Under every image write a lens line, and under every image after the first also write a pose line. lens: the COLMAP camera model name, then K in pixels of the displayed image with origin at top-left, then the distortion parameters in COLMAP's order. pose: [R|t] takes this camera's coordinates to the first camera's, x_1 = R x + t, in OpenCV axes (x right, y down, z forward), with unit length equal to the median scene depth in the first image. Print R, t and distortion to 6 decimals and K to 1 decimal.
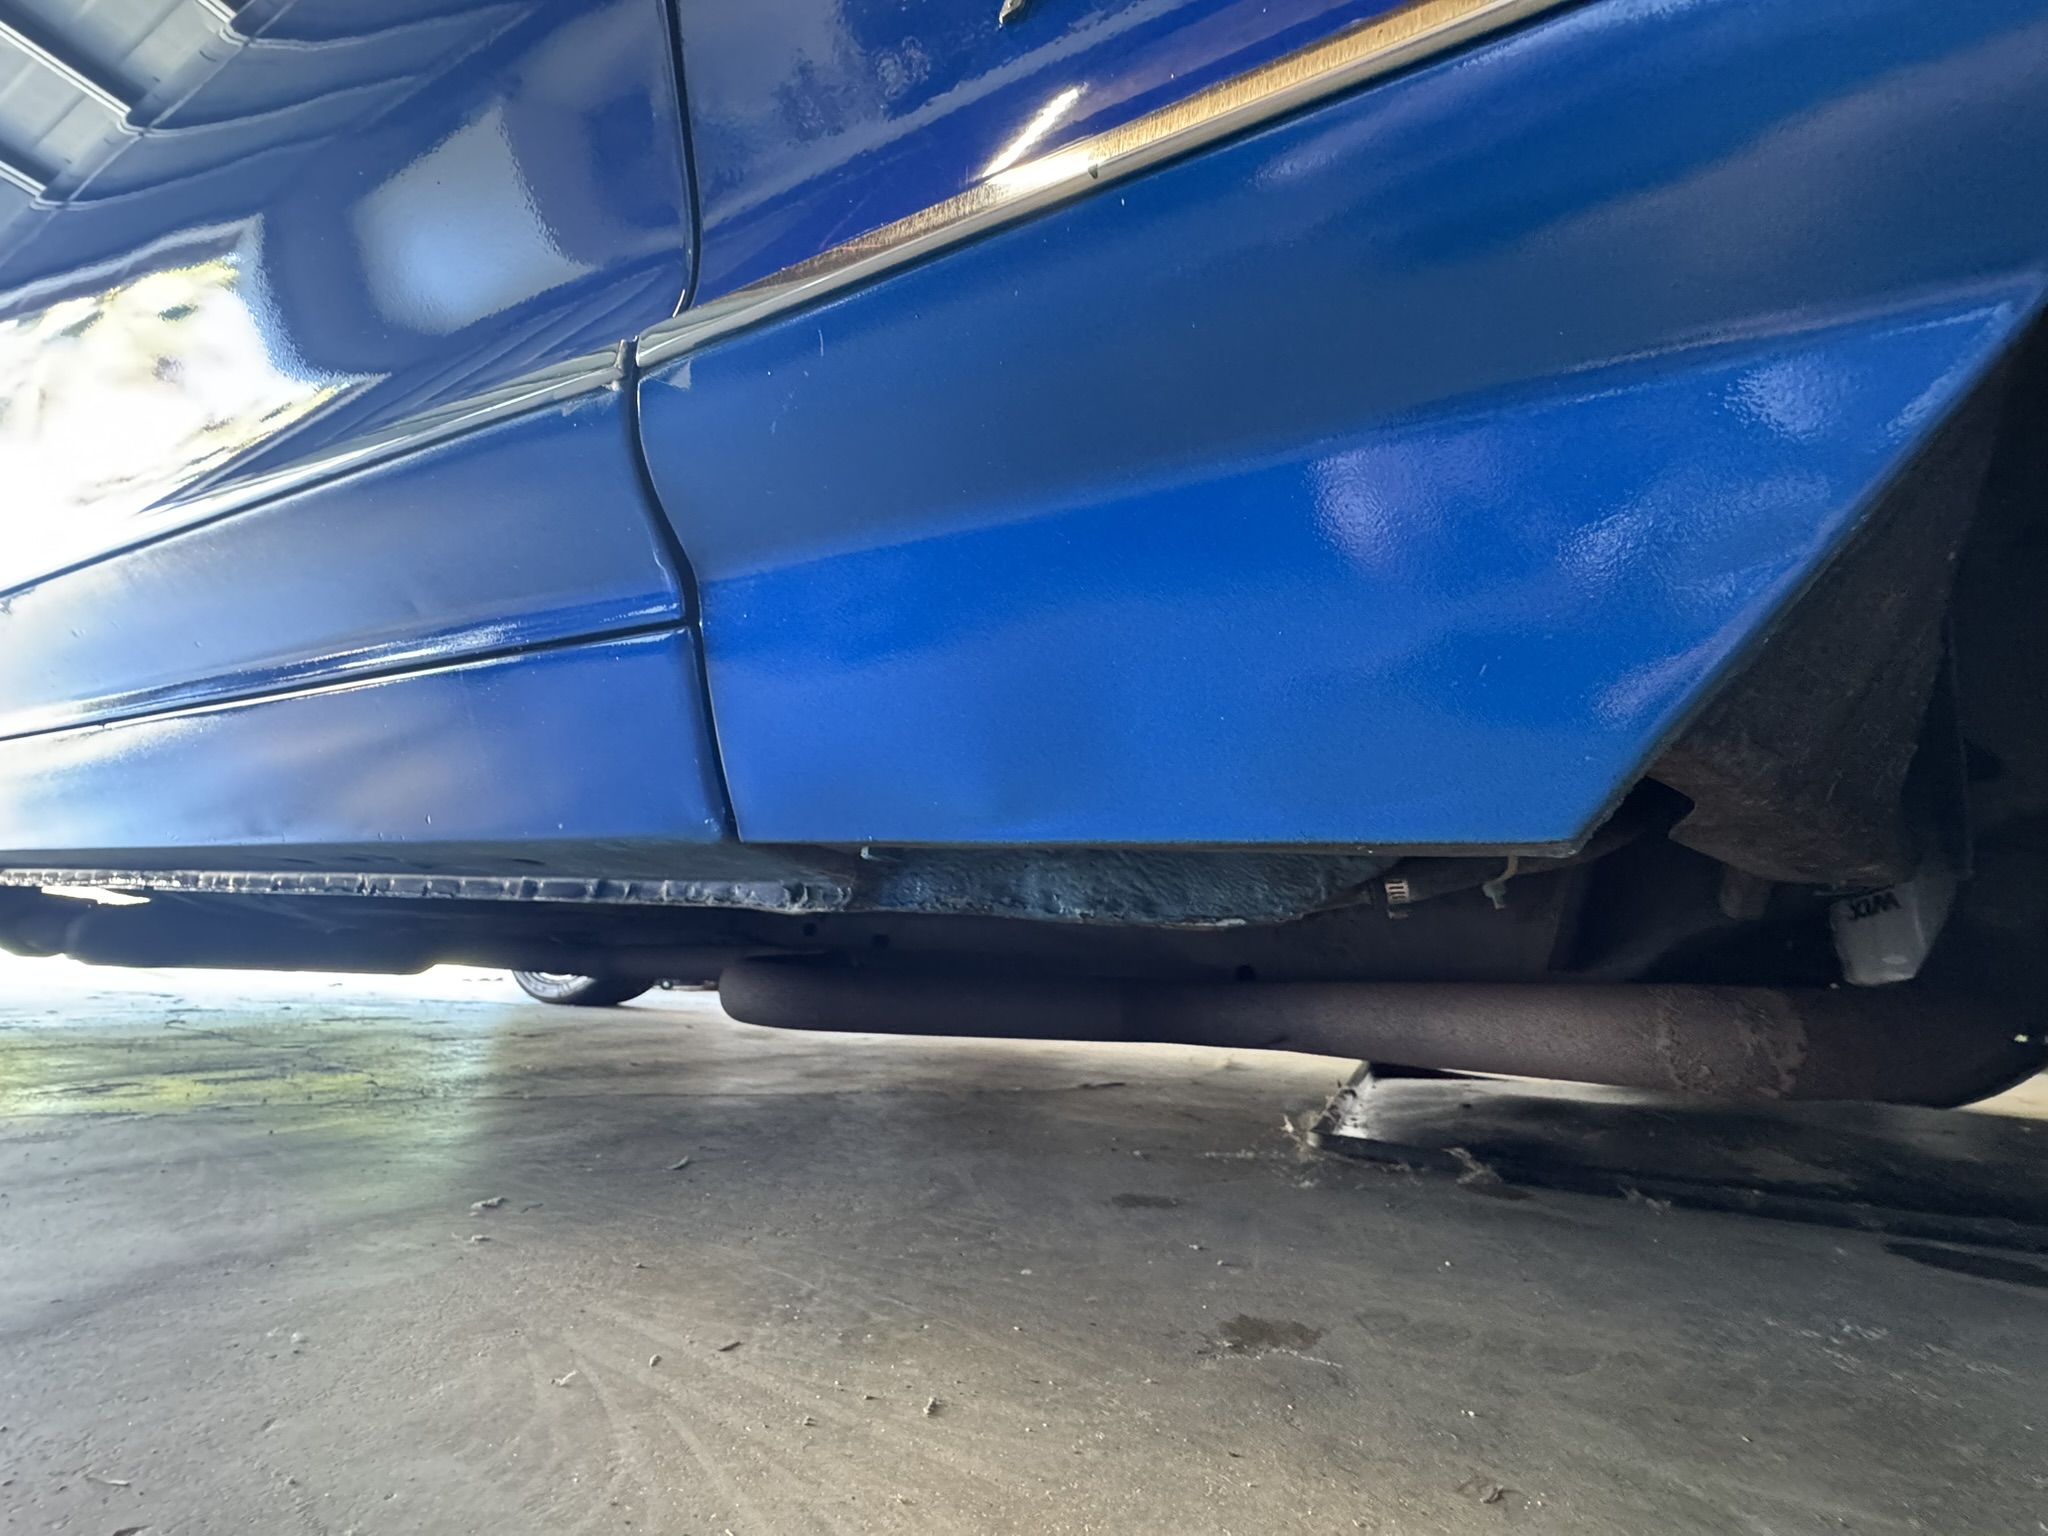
lens RADIAL K [[825.5, 0, 1014.3], [0, 825.5, 771.4], [0, 0, 1]] dist [-0.001871, 0.000157]
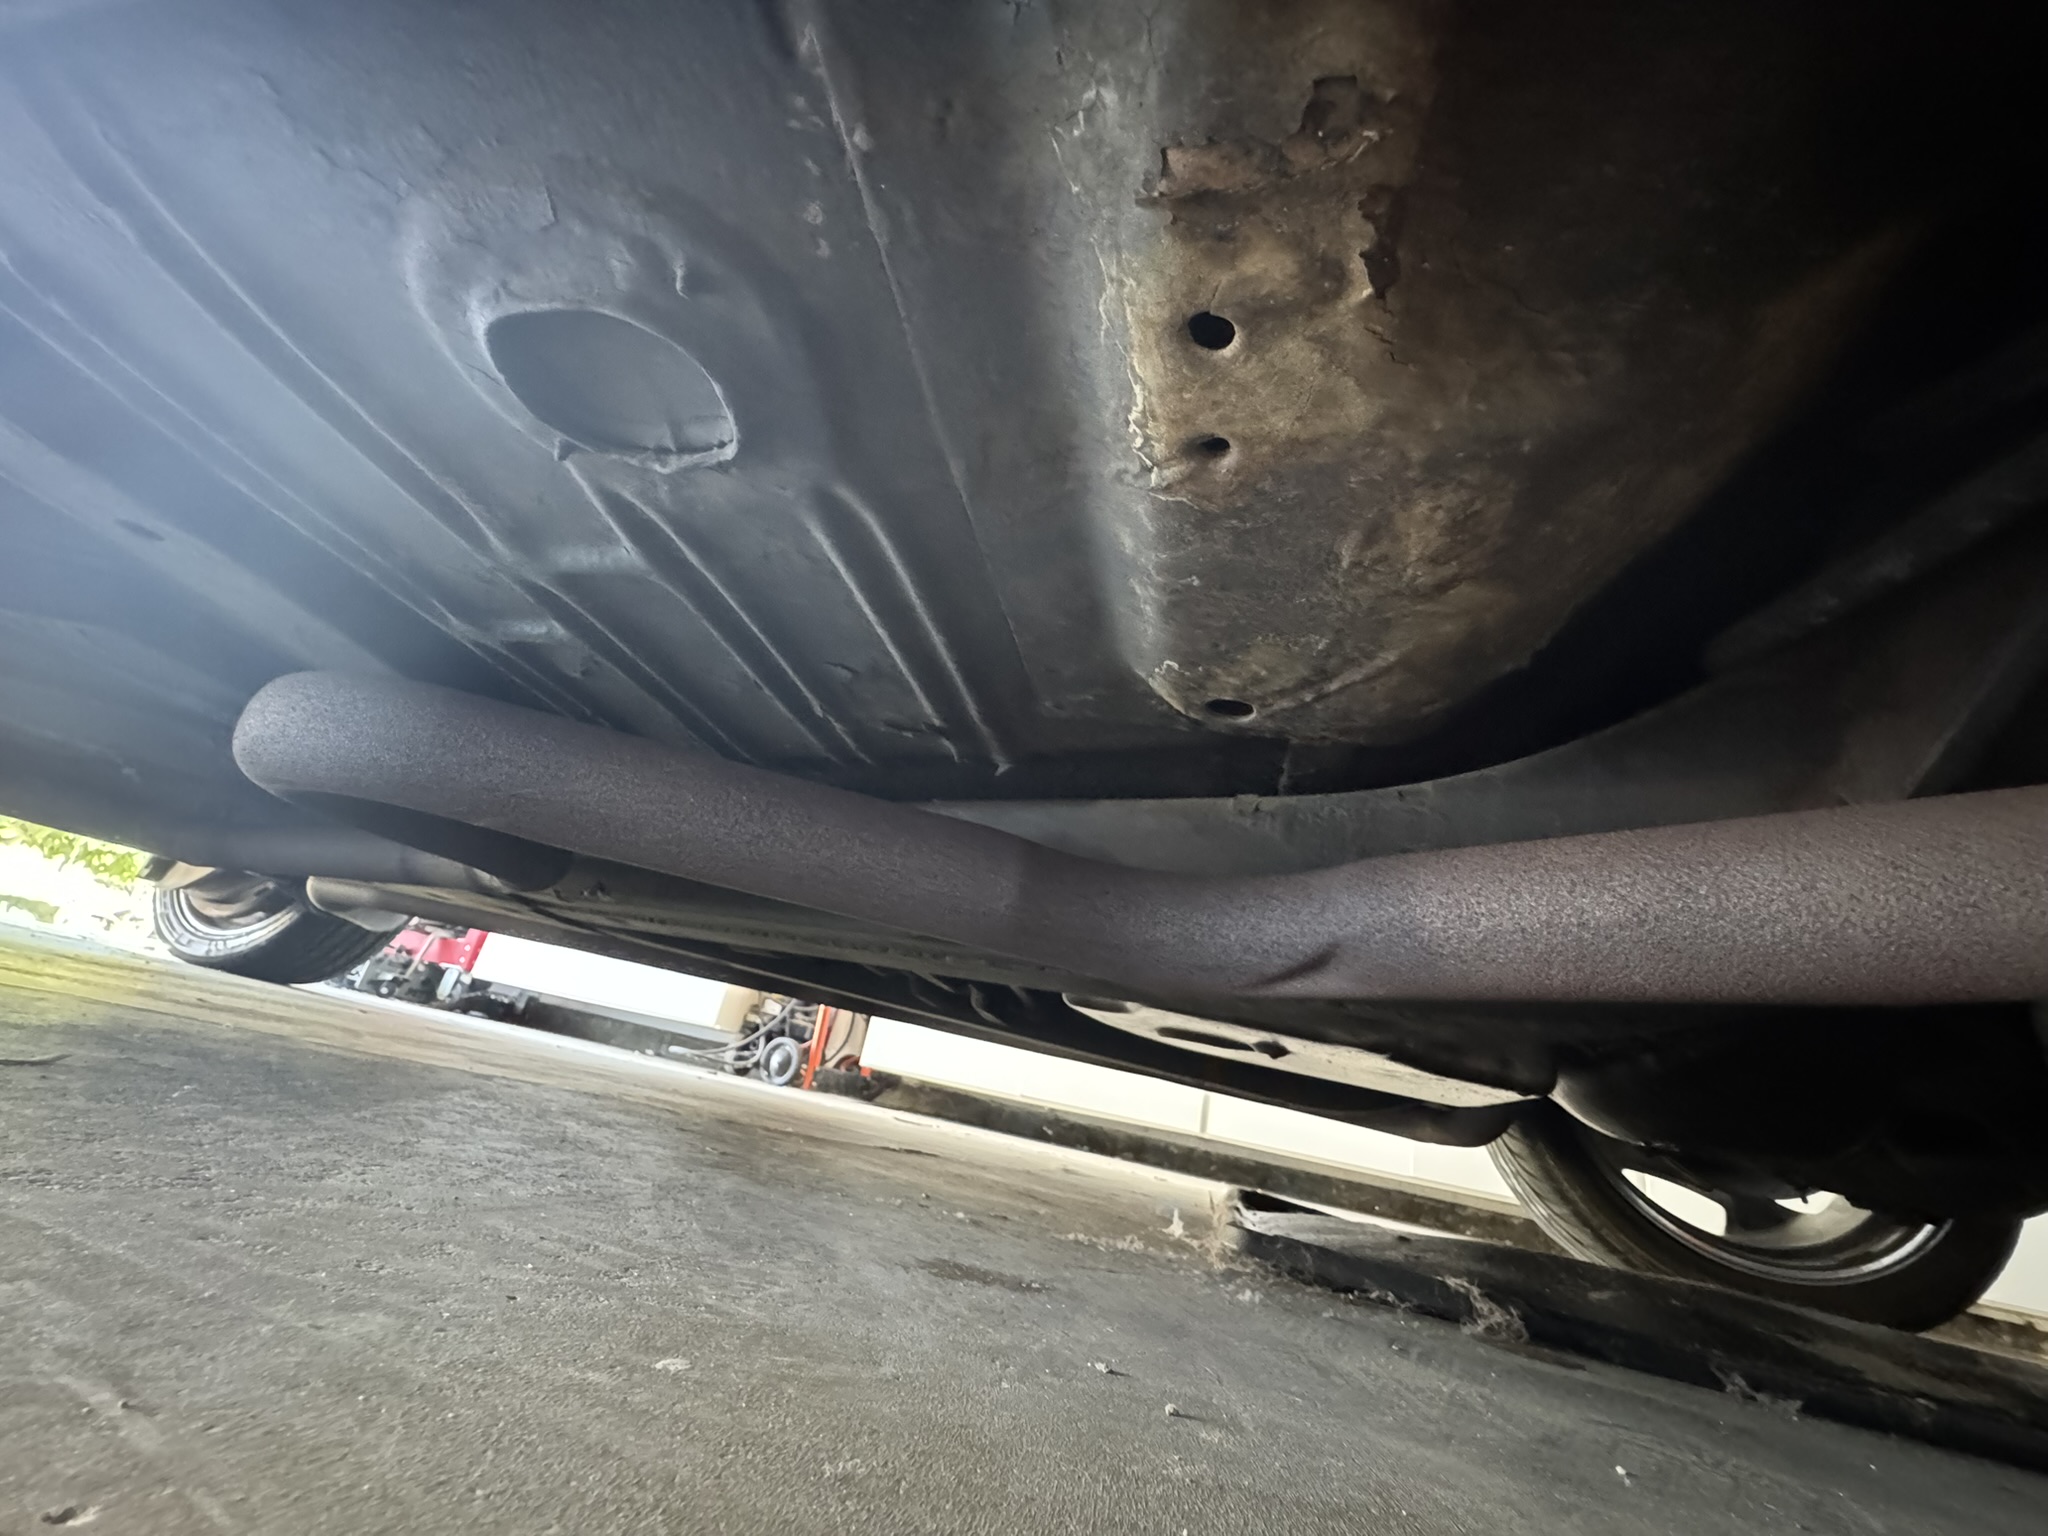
lens RADIAL K [[824.5, 0, 1016.7], [0, 824.5, 766.8], [0, 0, 1]] dist [-0.003271, -0.000676]
pose [[0.963058, 0.229489, 0.140905, 0.061550], [-0.205395, 0.964360, -0.166799, 0.502266], [-0.174162, 0.131696, 0.975871, 0.773459]]
